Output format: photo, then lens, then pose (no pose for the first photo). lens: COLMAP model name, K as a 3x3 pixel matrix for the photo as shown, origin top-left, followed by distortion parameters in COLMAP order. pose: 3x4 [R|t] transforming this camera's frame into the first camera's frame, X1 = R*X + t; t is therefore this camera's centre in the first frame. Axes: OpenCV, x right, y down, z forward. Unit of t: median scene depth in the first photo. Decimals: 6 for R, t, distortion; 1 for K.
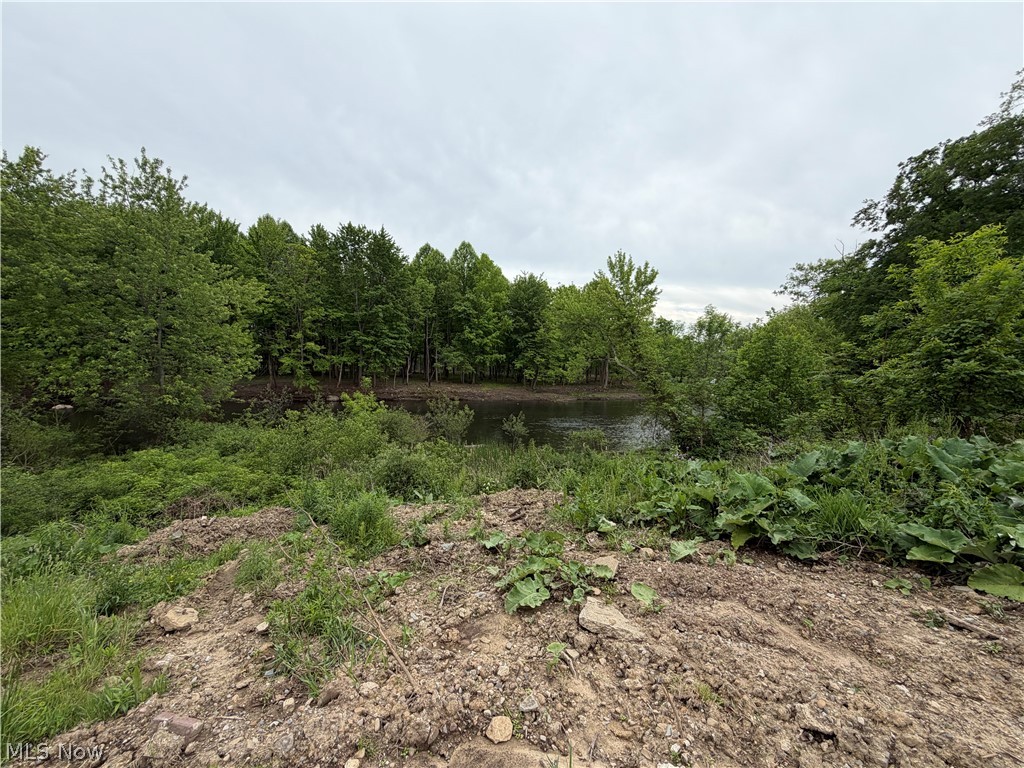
lens RADIAL K [[409.2, 0, 511.3], [0, 409.2, 383.7], [0, 0, 1]] dist [0.000647, 0.000049]
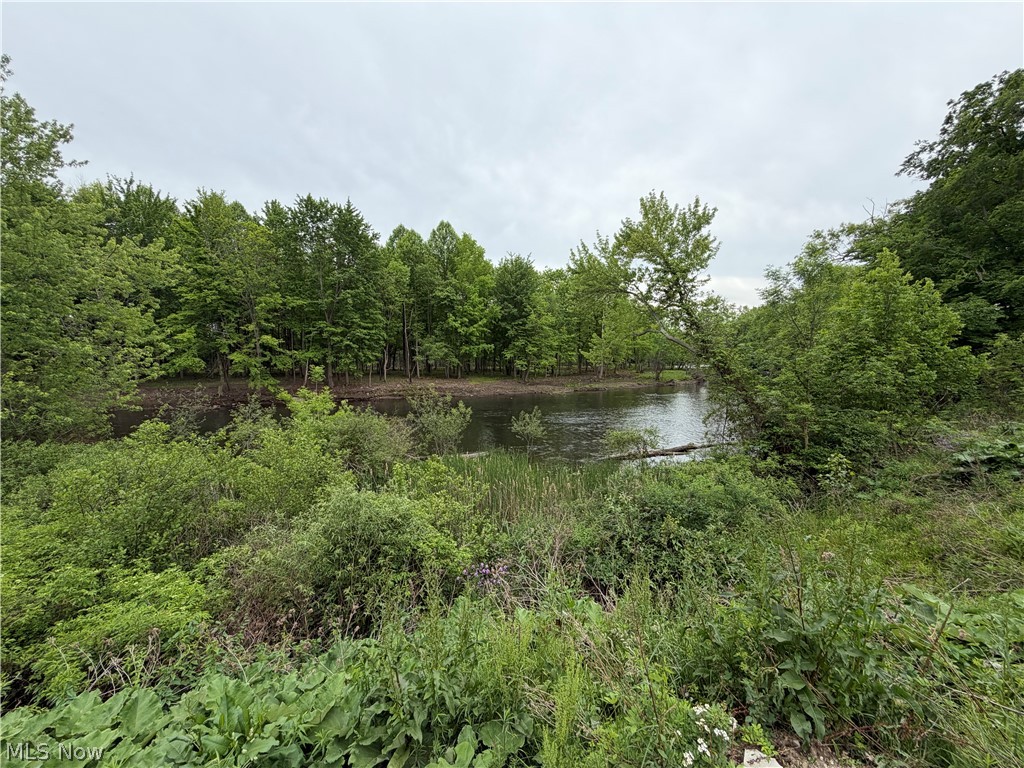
lens RADIAL K [[409.2, 0, 509.6], [0, 409.2, 383.3], [0, 0, 1]] dist [0.000647, 0.000049]
pose [[0.998398, -0.039641, 0.040368, -0.022454], [0.039203, 0.999164, 0.011569, 0.006411], [-0.040793, -0.009968, 0.999118, 0.110689]]
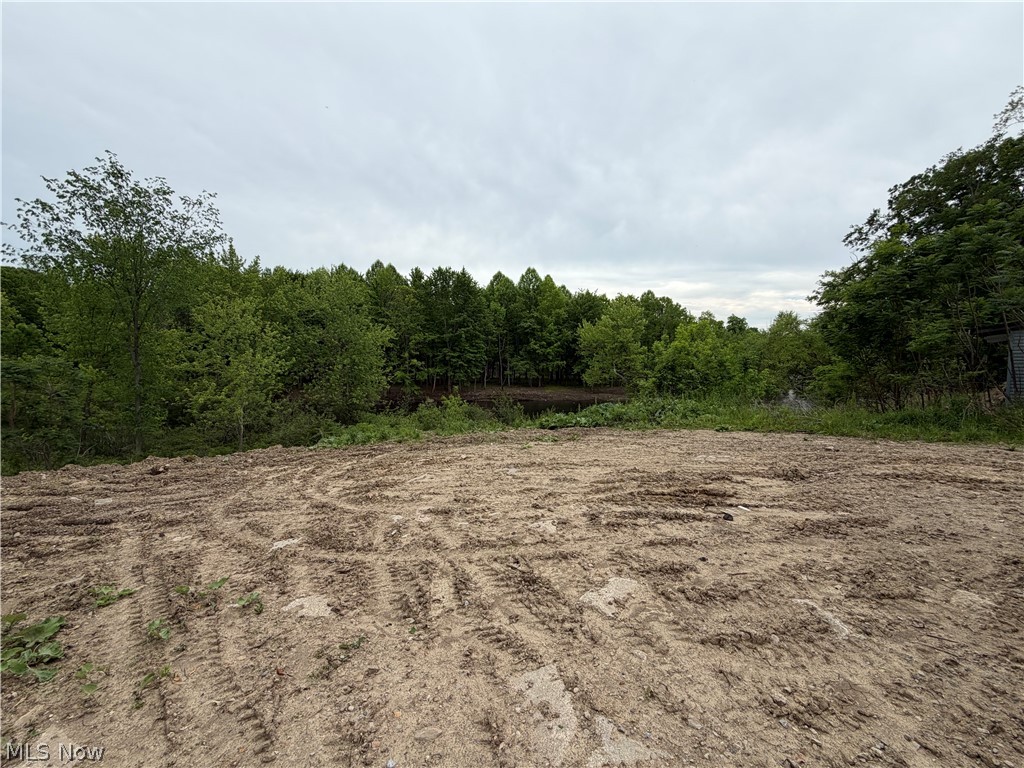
lens RADIAL K [[409.2, 0, 509.0], [0, 409.2, 377.6], [0, 0, 1]] dist [0.000647, 0.000049]
pose [[0.979356, -0.027678, -0.200238, 0.070424], [0.023754, 0.999476, -0.021973, -0.002929], [0.200741, 0.016763, 0.979501, -0.214643]]
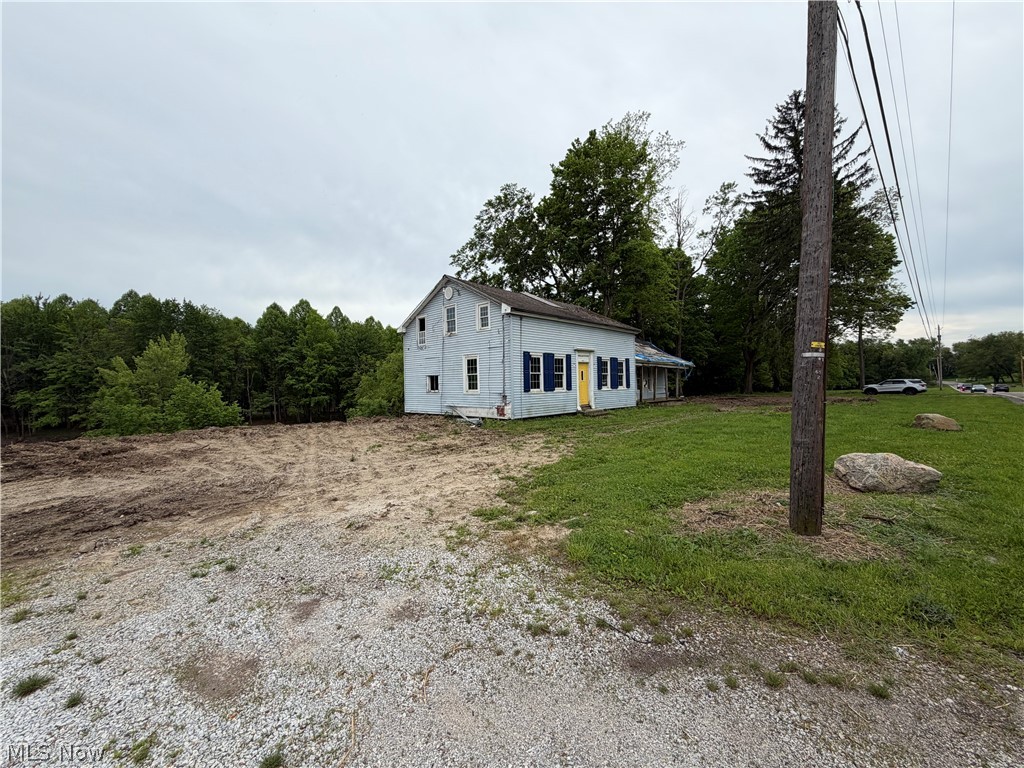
lens RADIAL K [[409.2, 0, 514.8], [0, 409.2, 381.1], [0, 0, 1]] dist [0.000647, 0.000049]
pose [[0.996519, -0.059265, -0.058629, 0.658079], [0.054808, 0.995683, -0.074914, -0.000417], [0.062816, 0.071440, 0.995465, -0.110631]]
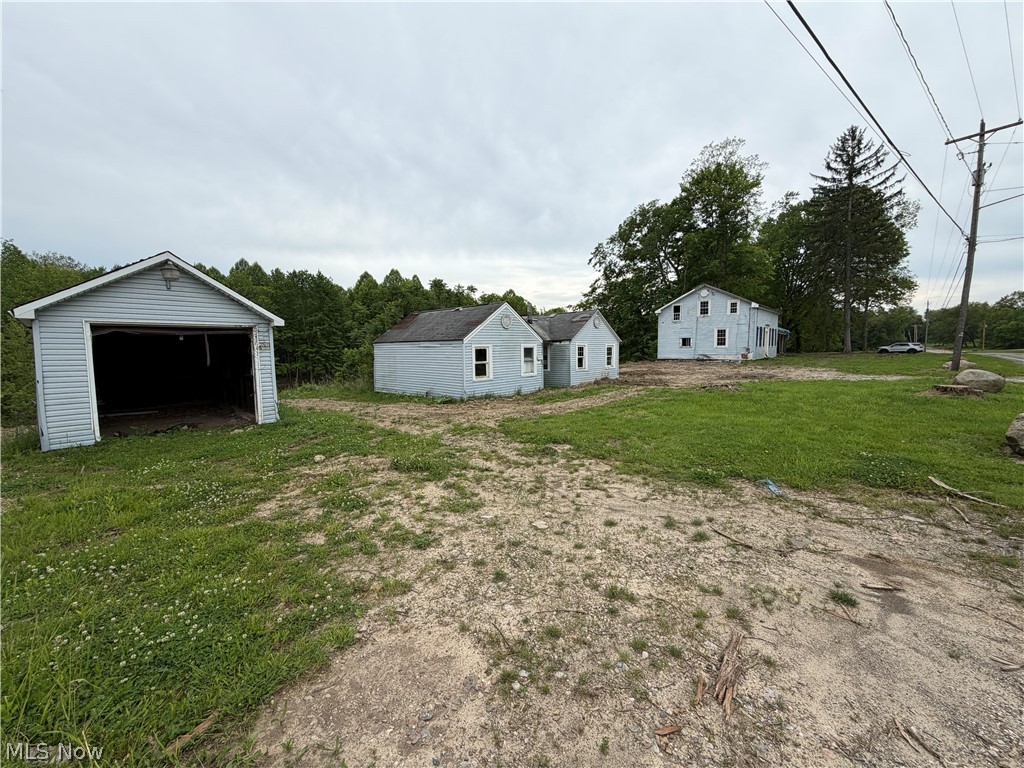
lens RADIAL K [[409.2, 0, 510.3], [0, 409.2, 383.3], [0, 0, 1]] dist [0.000647, 0.000049]
pose [[0.998499, -0.049591, -0.023241, 0.338108], [0.050168, 0.998430, 0.024934, 0.005390], [0.021968, -0.026063, 0.999419, -0.386096]]
